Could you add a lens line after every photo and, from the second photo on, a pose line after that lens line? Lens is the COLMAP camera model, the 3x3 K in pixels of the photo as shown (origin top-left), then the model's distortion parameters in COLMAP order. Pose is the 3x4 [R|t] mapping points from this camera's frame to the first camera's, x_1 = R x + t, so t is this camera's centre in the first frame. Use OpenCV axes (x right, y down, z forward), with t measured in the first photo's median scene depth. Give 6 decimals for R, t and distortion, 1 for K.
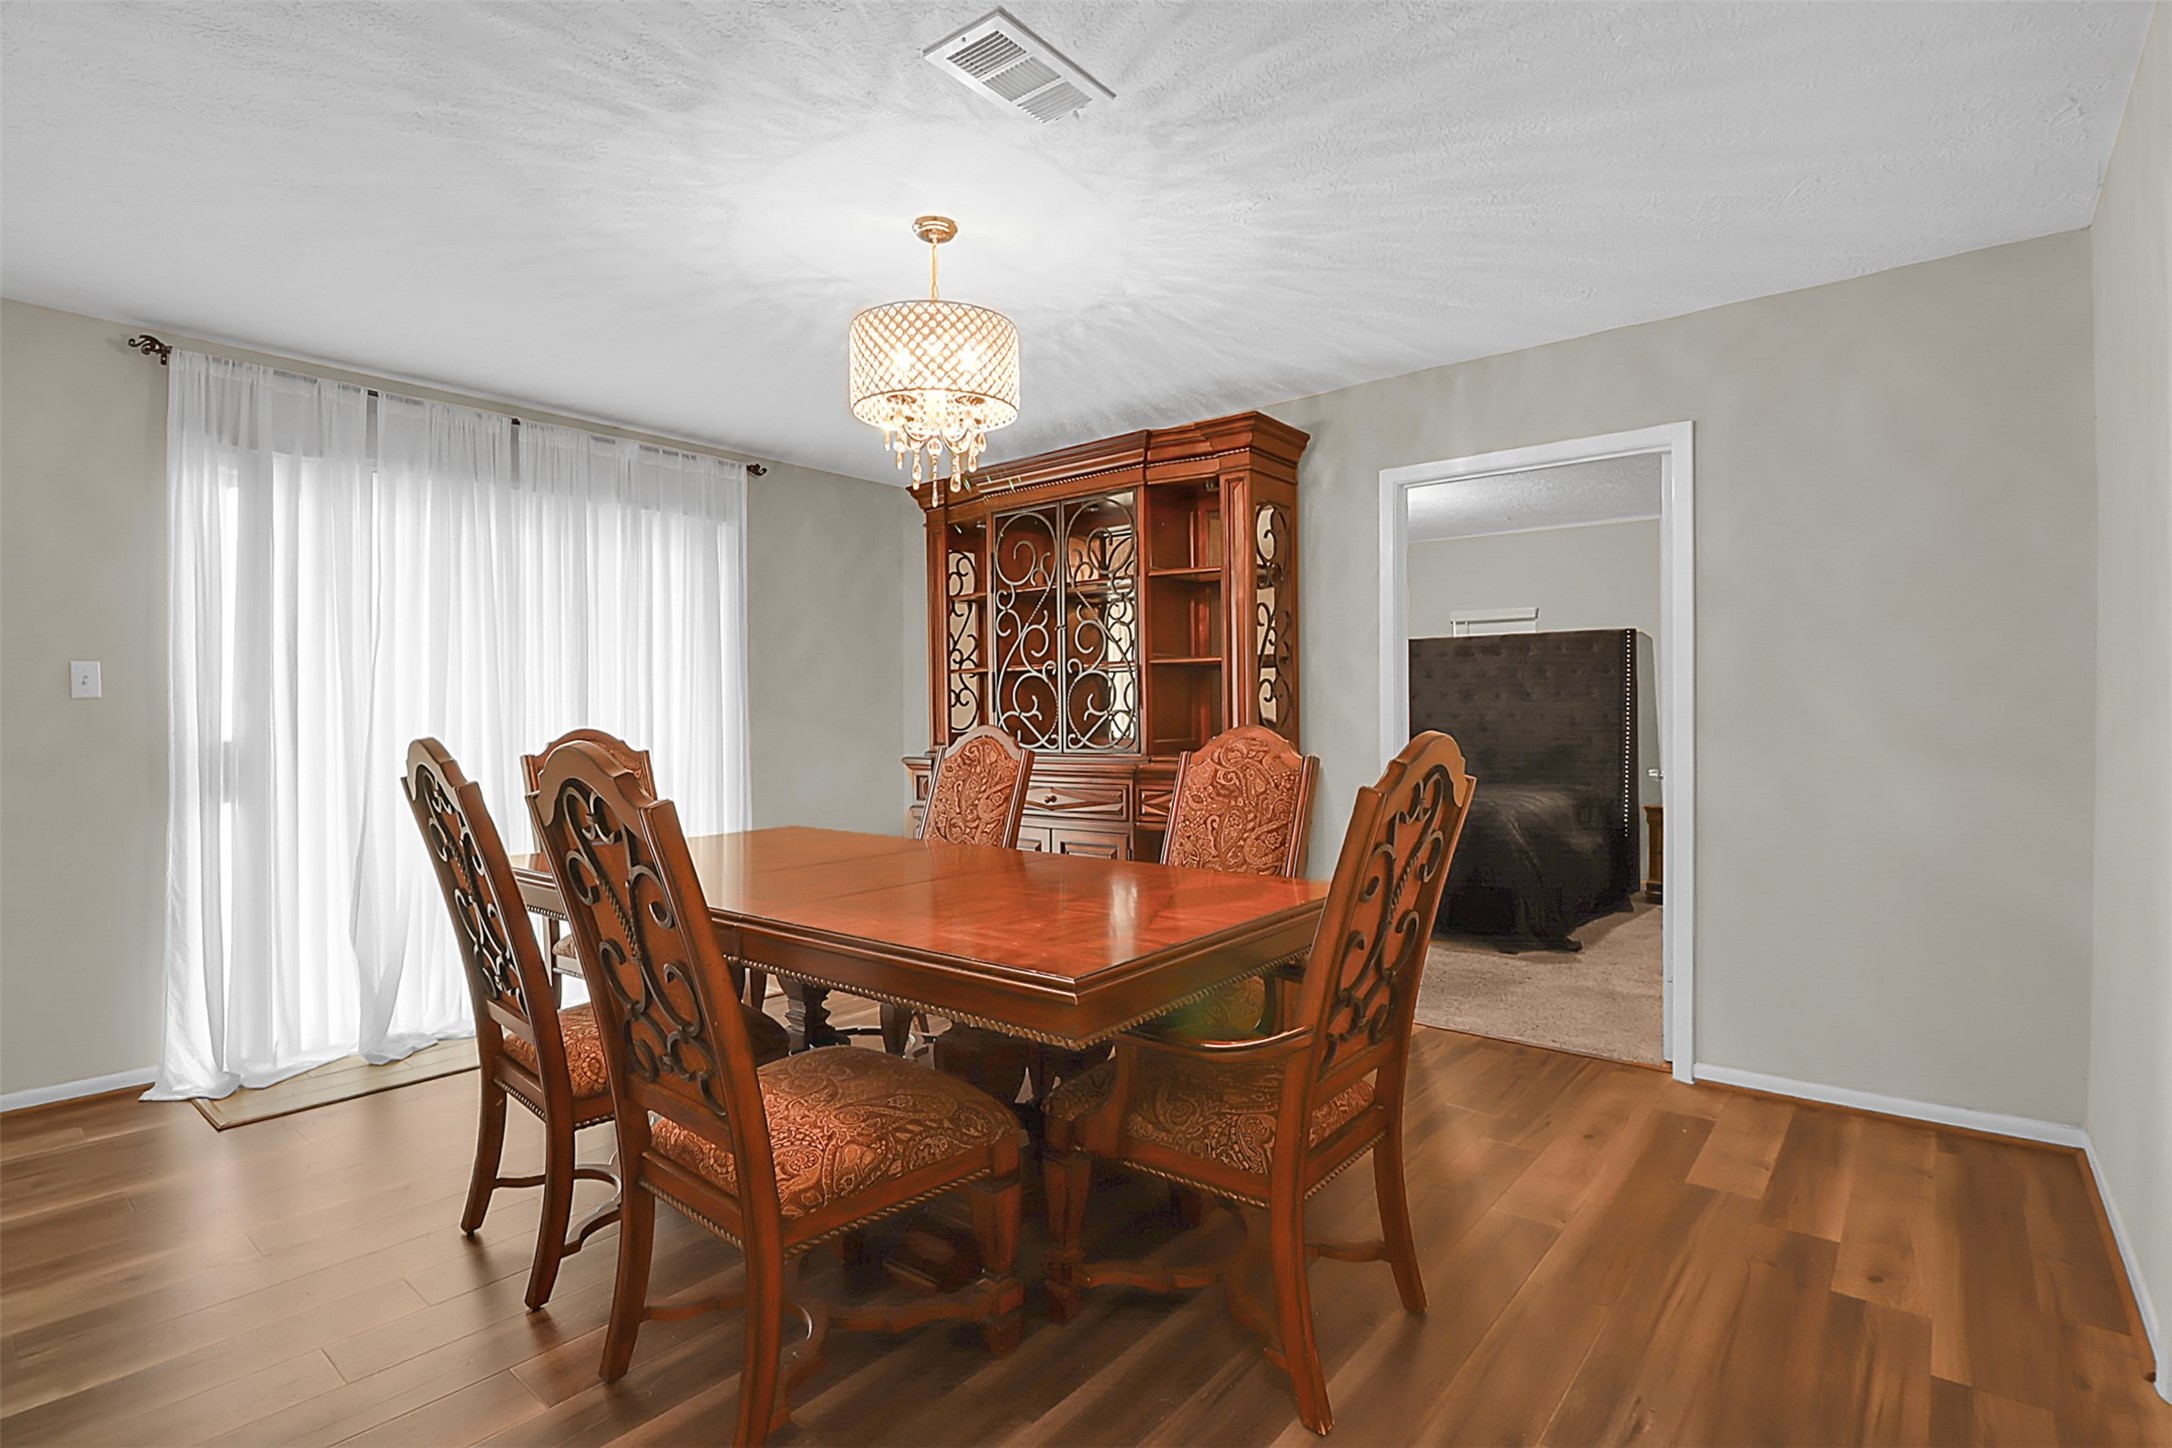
lens RADIAL K [[1044.2, 0, 1075.0], [0, 1044.2, 733.4], [0, 0, 1]] dist [0.002068, 0.000003]
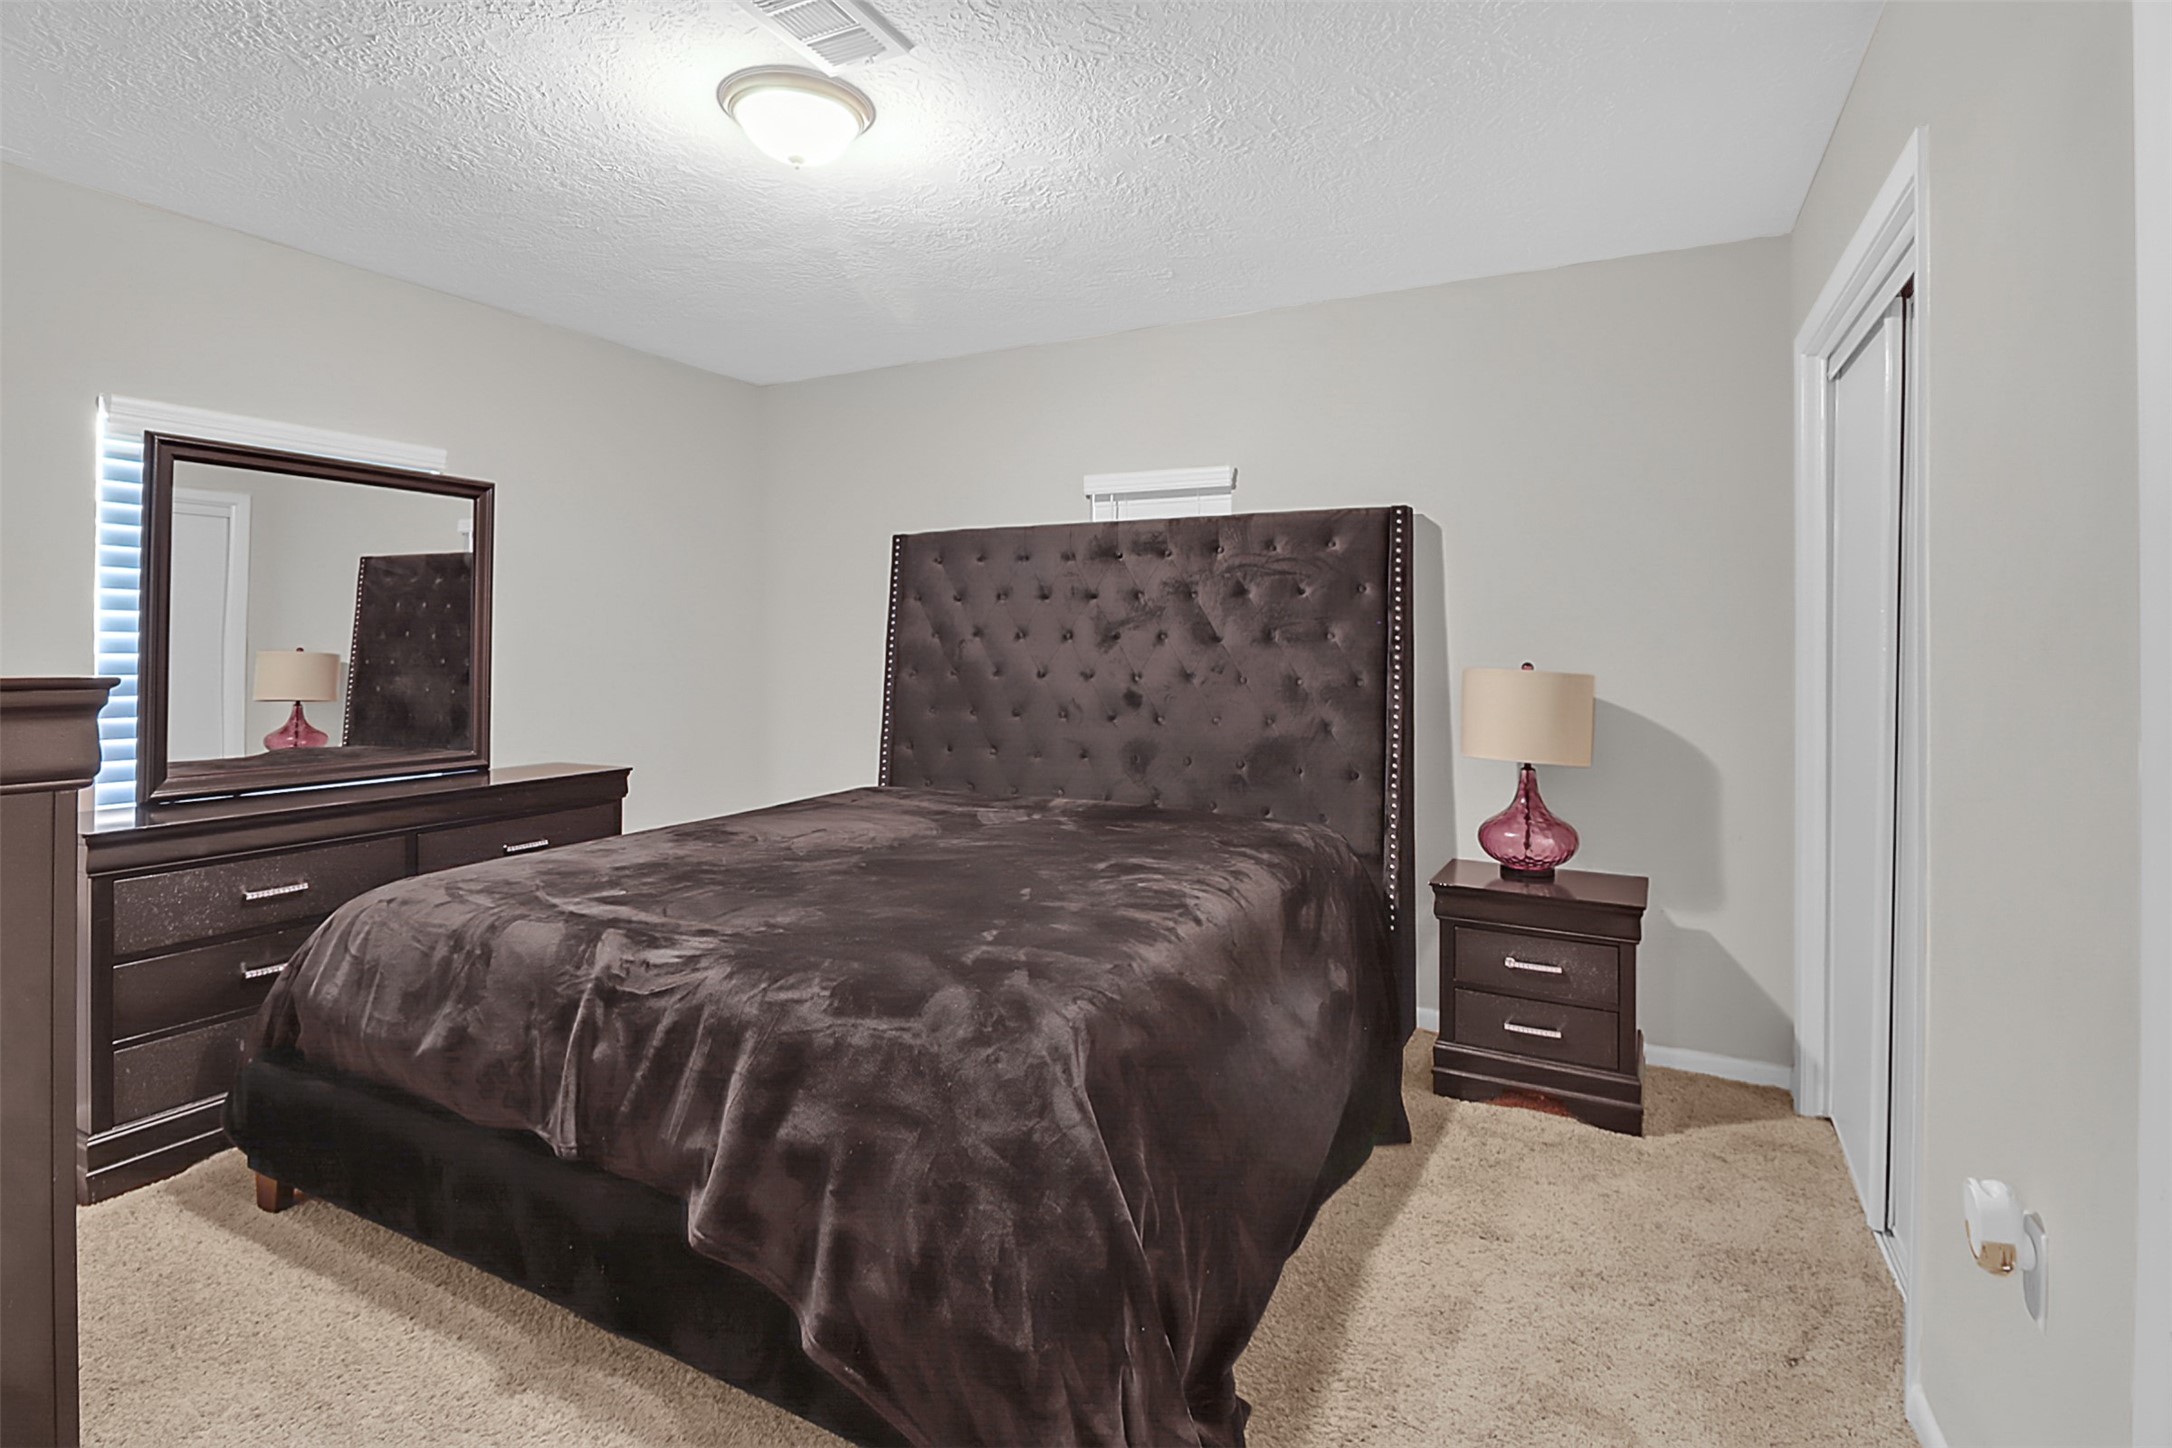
lens RADIAL K [[1044.2, 0, 1098.3], [0, 1044.2, 646.5], [0, 0, 1]] dist [0.002068, 0.000003]
pose [[0.973943, 0.016977, 0.226158, 0.253920], [-0.012905, 0.999727, -0.019473, -0.020288], [-0.226427, 0.016047, 0.973896, 0.499356]]
